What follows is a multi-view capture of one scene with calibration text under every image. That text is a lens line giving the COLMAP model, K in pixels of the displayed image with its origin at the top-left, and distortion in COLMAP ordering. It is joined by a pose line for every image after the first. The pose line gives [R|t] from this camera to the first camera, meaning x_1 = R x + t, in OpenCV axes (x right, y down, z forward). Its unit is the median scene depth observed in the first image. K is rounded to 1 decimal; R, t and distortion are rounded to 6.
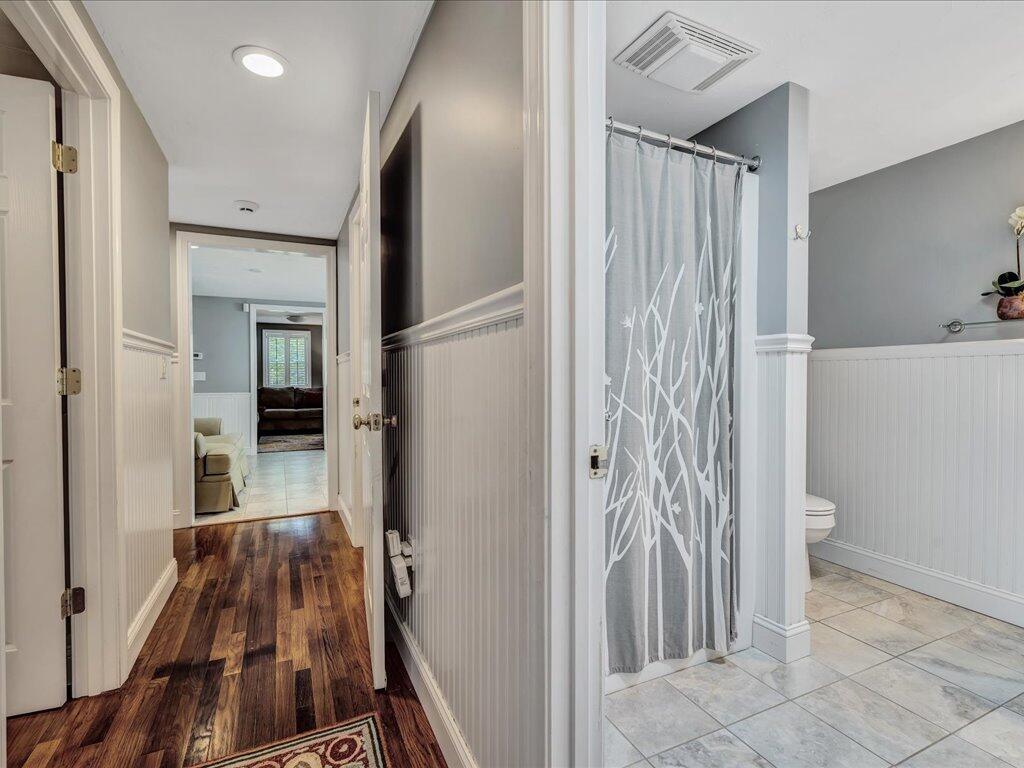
lens RADIAL K [[493.6, 0, 508.1], [0, 493.6, 385.1], [0, 0, 1]] dist [-0.002344, 0.000200]
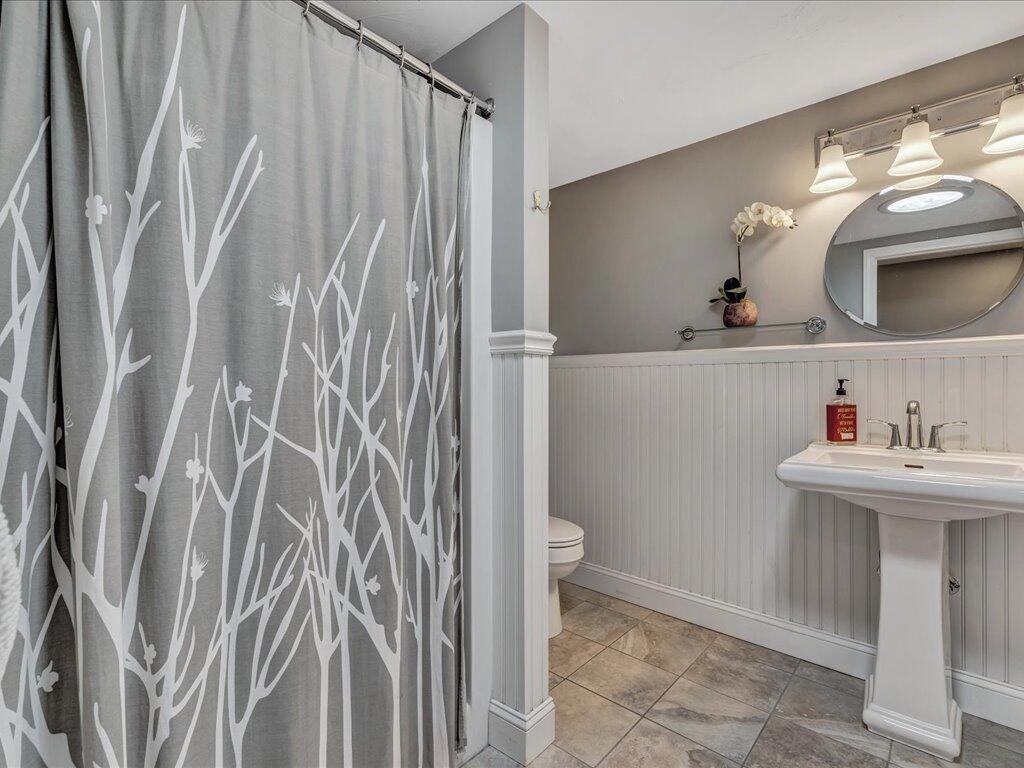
lens RADIAL K [[493.6, 0, 508.1], [0, 493.6, 385.1], [0, 0, 1]] dist [-0.002344, 0.000200]
pose [[0.914601, 0.000092, 0.404357, 0.232605], [0.005794, 0.999894, -0.013332, -0.008955], [-0.404315, 0.014536, 0.914504, 0.310609]]
